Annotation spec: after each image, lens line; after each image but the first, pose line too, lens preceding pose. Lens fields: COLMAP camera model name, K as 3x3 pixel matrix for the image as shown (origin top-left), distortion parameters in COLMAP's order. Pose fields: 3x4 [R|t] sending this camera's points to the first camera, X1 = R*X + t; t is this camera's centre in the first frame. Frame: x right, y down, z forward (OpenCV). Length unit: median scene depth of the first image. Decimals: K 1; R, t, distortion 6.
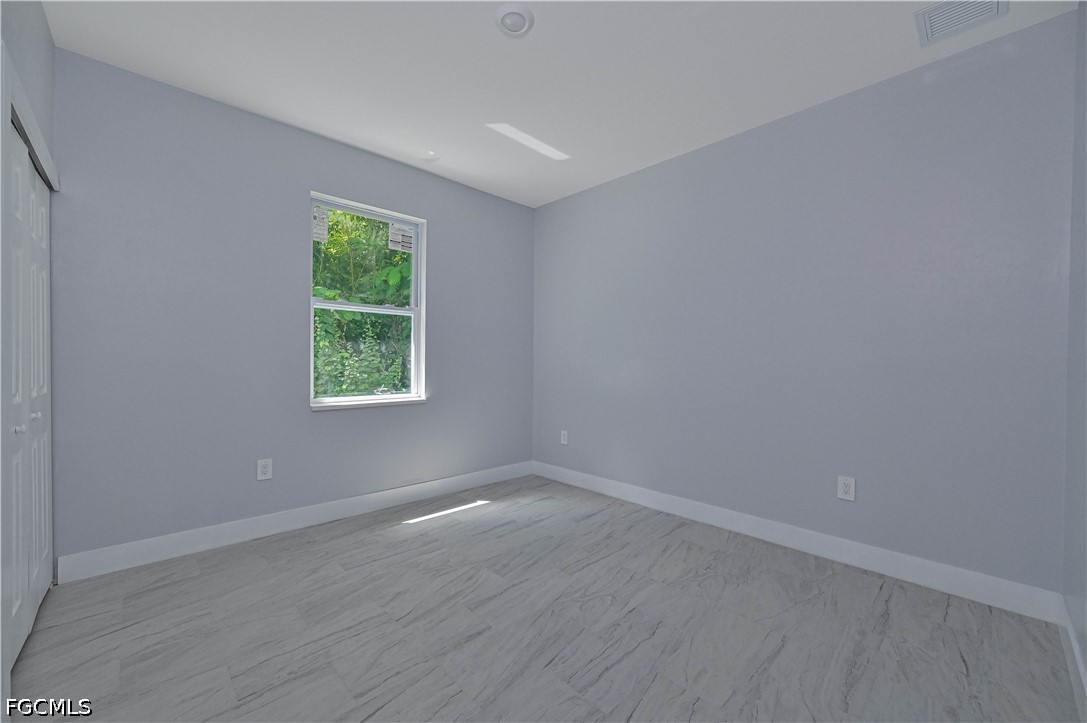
lens RADIAL K [[429.8, 0, 543.8], [0, 429.8, 358.4], [0, 0, 1]] dist [-0.002323, 0.000655]
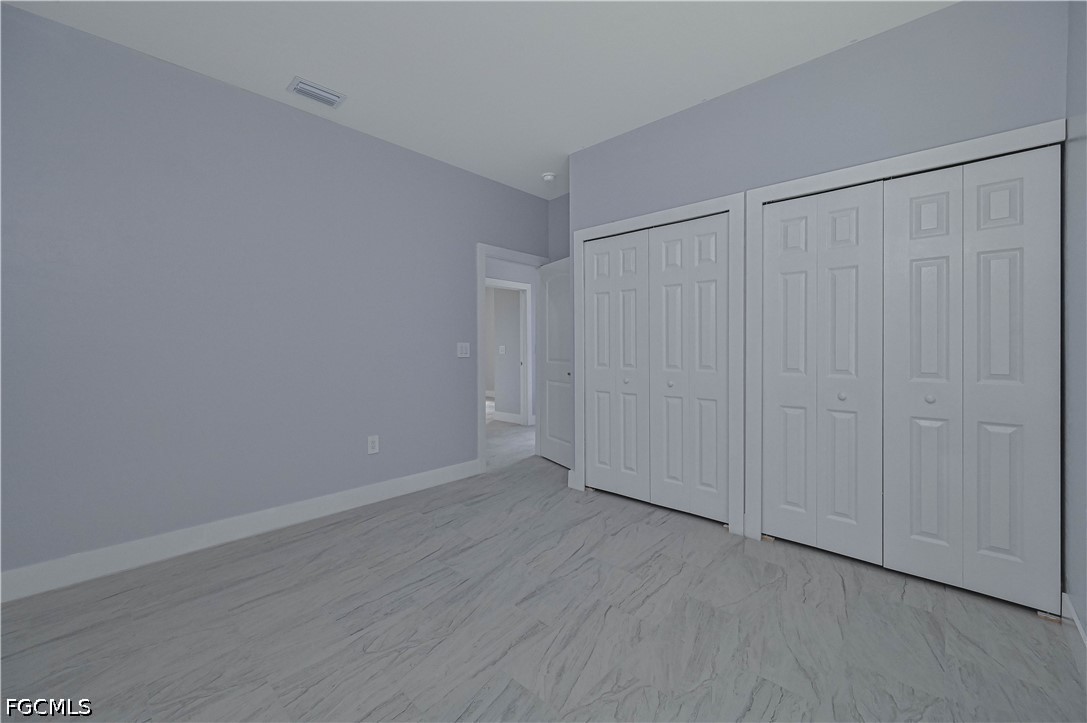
lens RADIAL K [[429.8, 0, 542.0], [0, 429.8, 354.8], [0, 0, 1]] dist [-0.002323, 0.000655]
pose [[-0.998599, -0.002568, -0.052862, -0.129499], [-0.003237, 0.999916, 0.012577, 0.014569], [0.052825, 0.012730, -0.998523, 2.005722]]
